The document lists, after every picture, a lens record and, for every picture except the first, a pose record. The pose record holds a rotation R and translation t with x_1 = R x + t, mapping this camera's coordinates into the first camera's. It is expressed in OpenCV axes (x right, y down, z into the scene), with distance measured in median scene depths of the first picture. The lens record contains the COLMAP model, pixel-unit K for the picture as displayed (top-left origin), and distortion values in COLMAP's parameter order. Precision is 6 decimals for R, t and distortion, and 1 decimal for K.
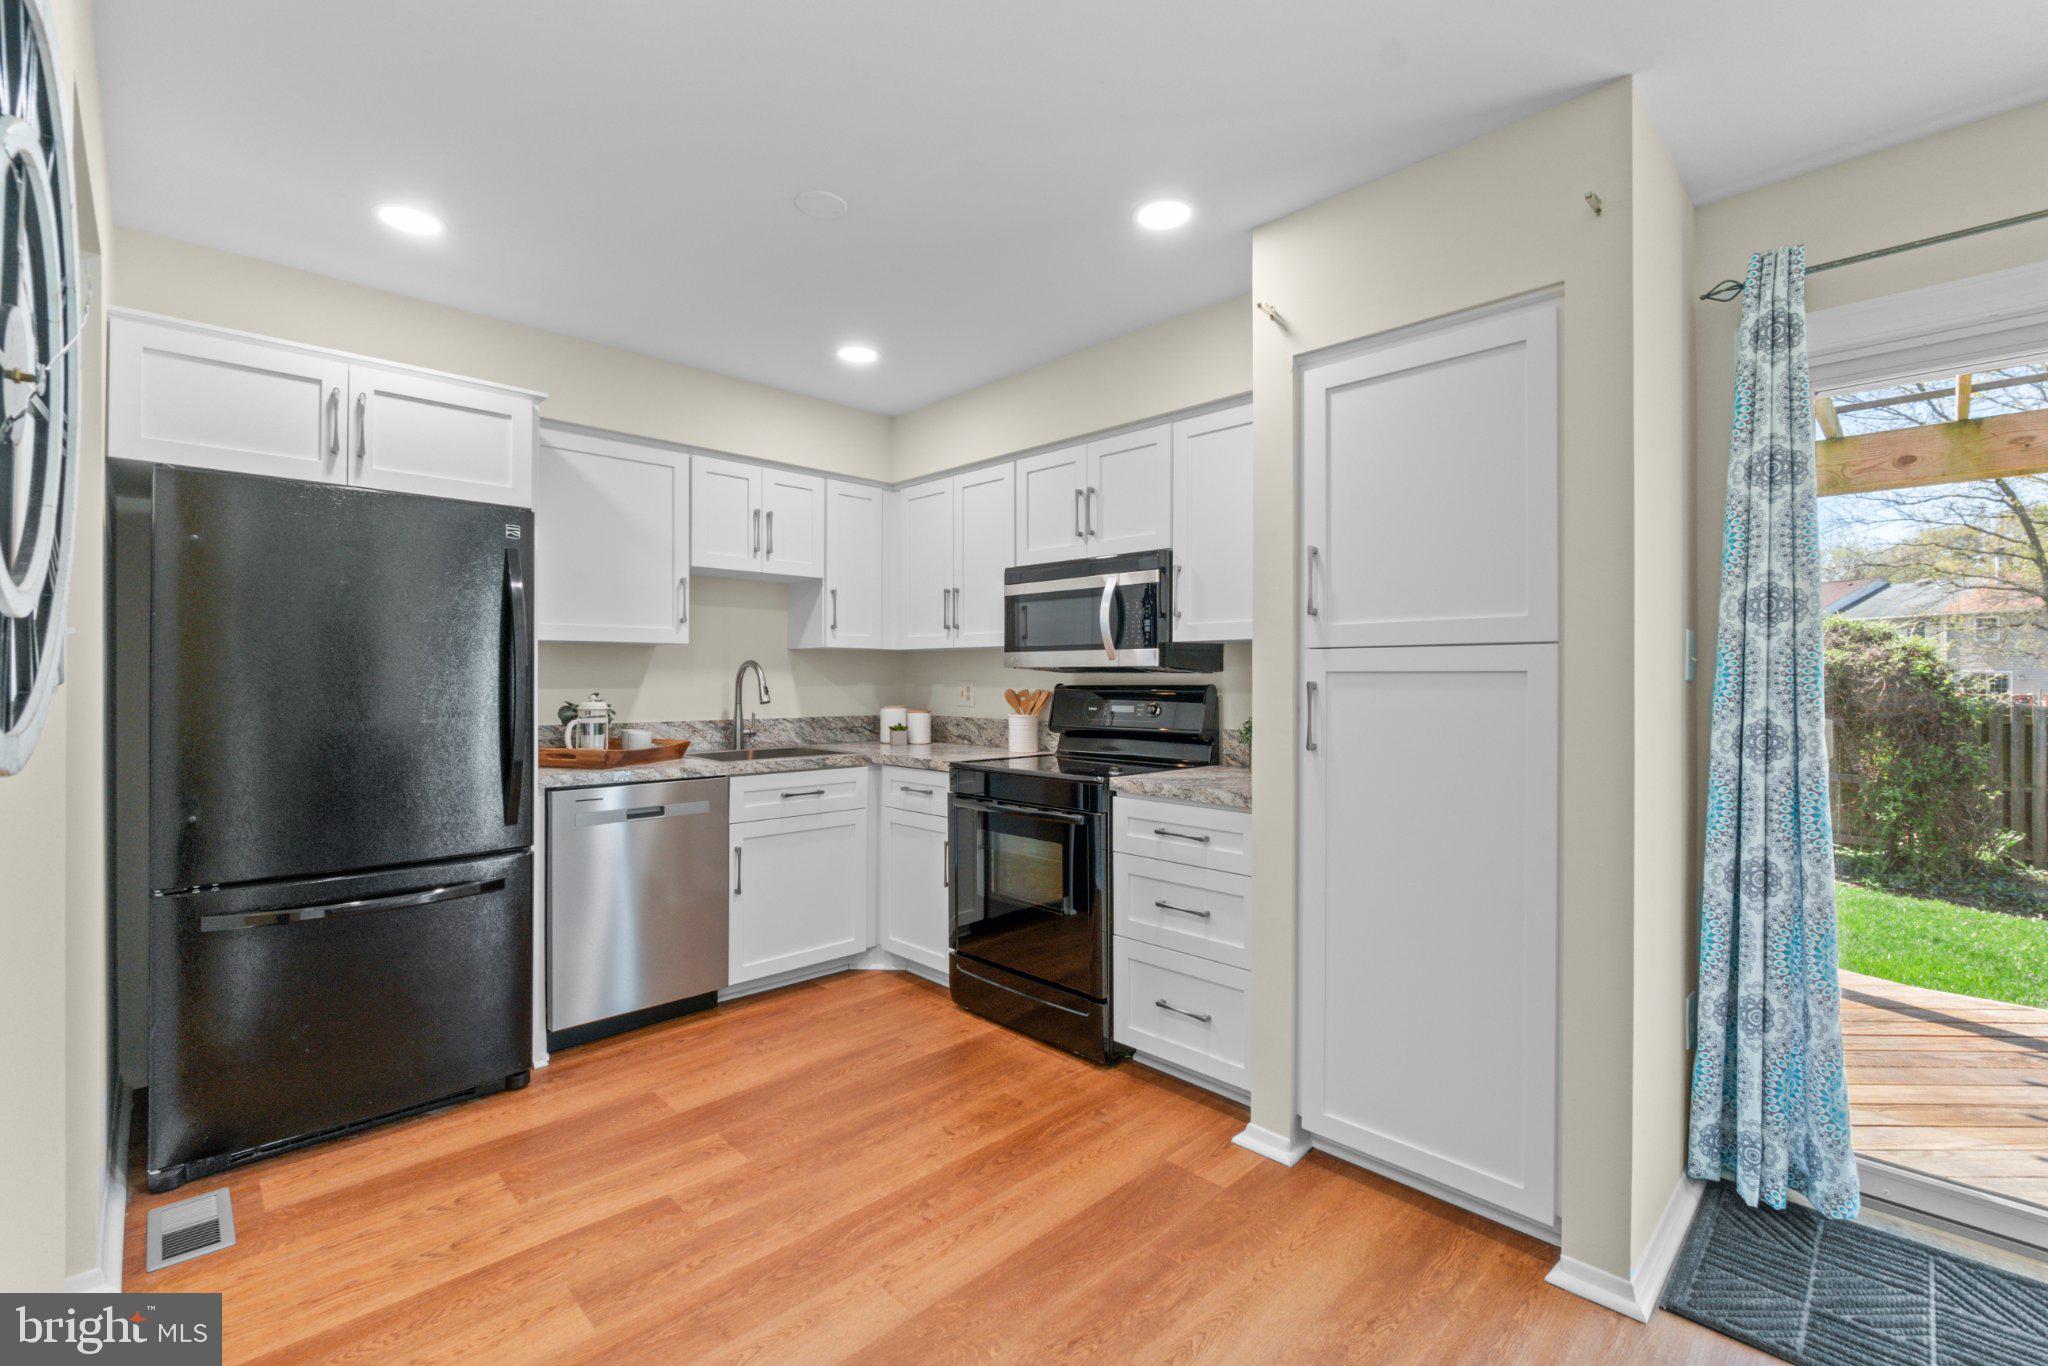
lens RADIAL K [[891.9, 0, 1014.7], [0, 891.9, 670.0], [0, 0, 1]] dist [0.000516, -0.000281]
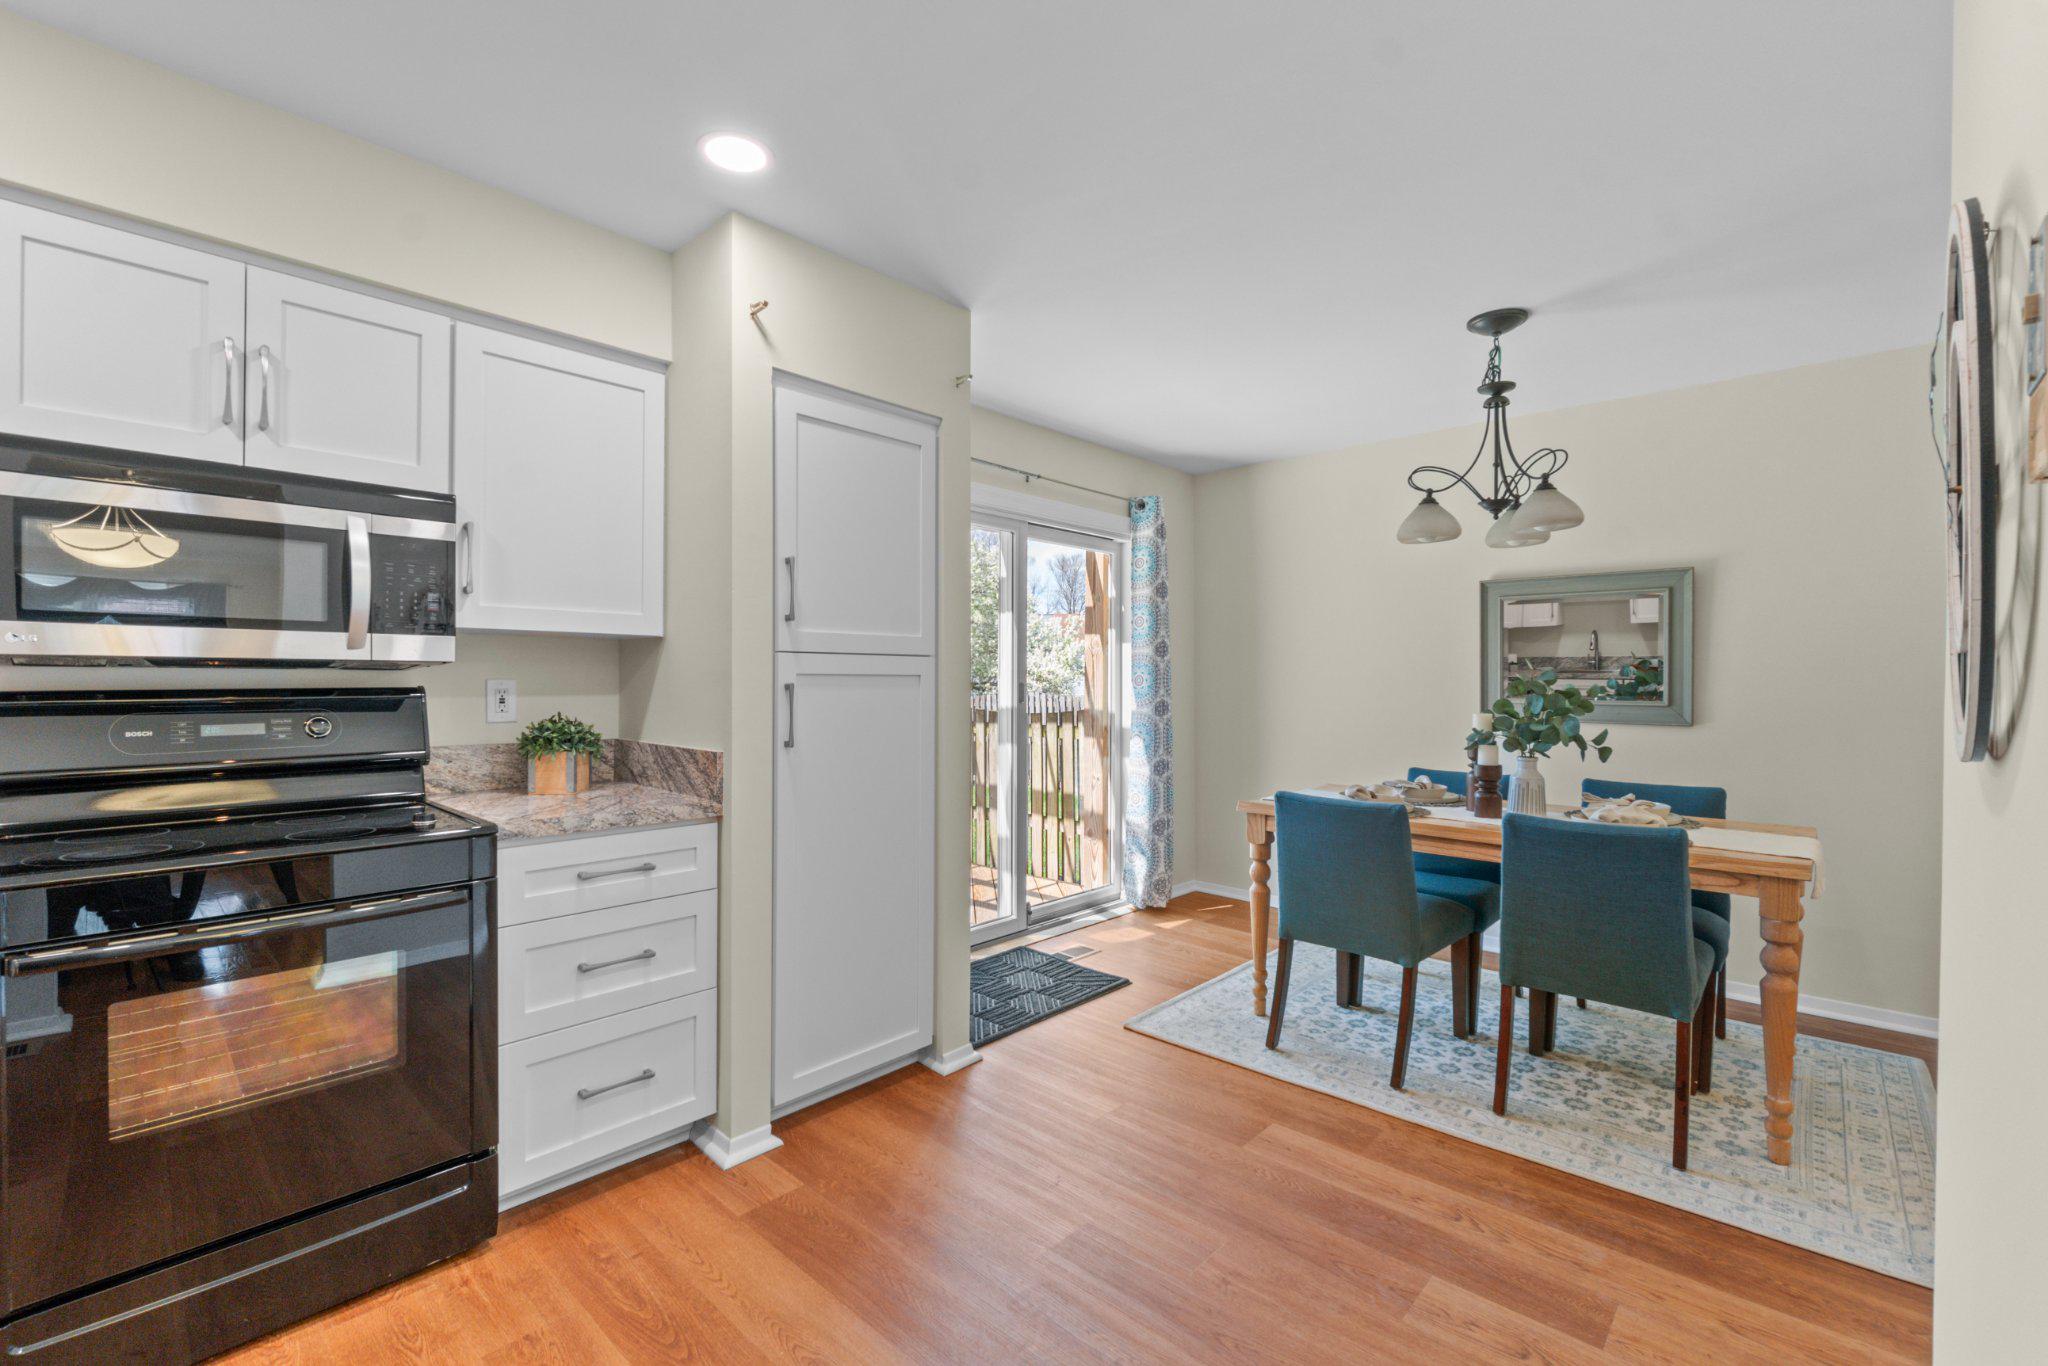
lens RADIAL K [[888.8, 0, 1024.0], [0, 888.8, 683.0], [0, 0, 1]] dist [-0.000371, -0.000145]
pose [[-0.060448, -0.005917, 0.998154, -0.543725], [-0.013351, 0.999898, 0.005118, 0.002777], [-0.998082, -0.013017, -0.060520, 0.569422]]
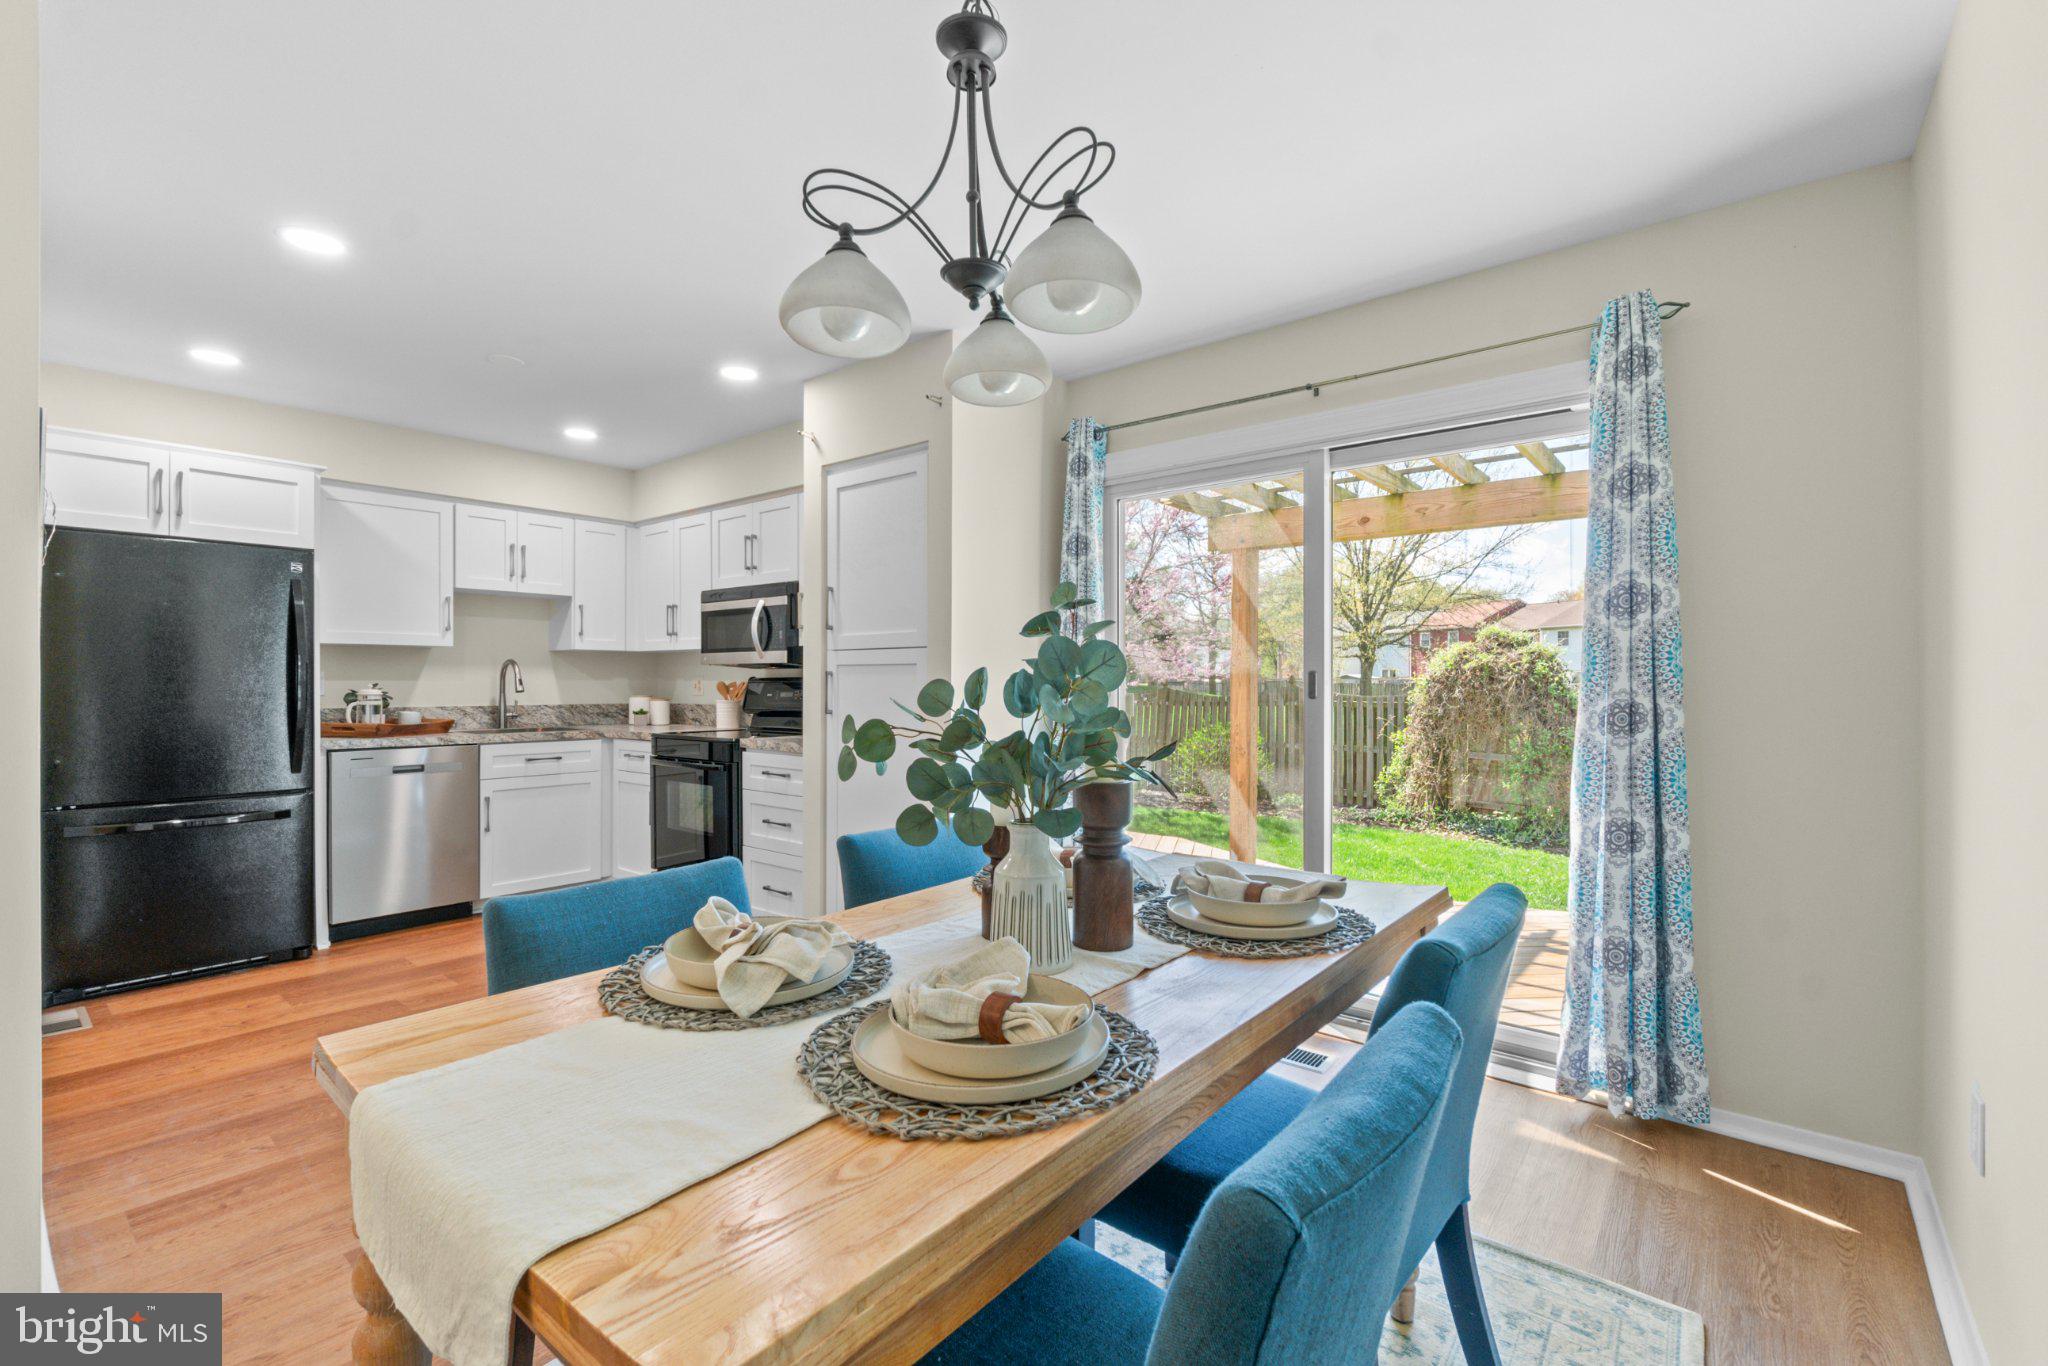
lens RADIAL K [[905.0, 0, 1016.6], [0, 905.0, 678.2], [0, 0, 1]] dist [-0.000780, 0.000306]
pose [[0.994269, -0.000740, 0.106903, 0.359182], [0.000235, 0.999989, 0.004737, 0.013024], [-0.106905, -0.004684, 0.994258, -0.472019]]
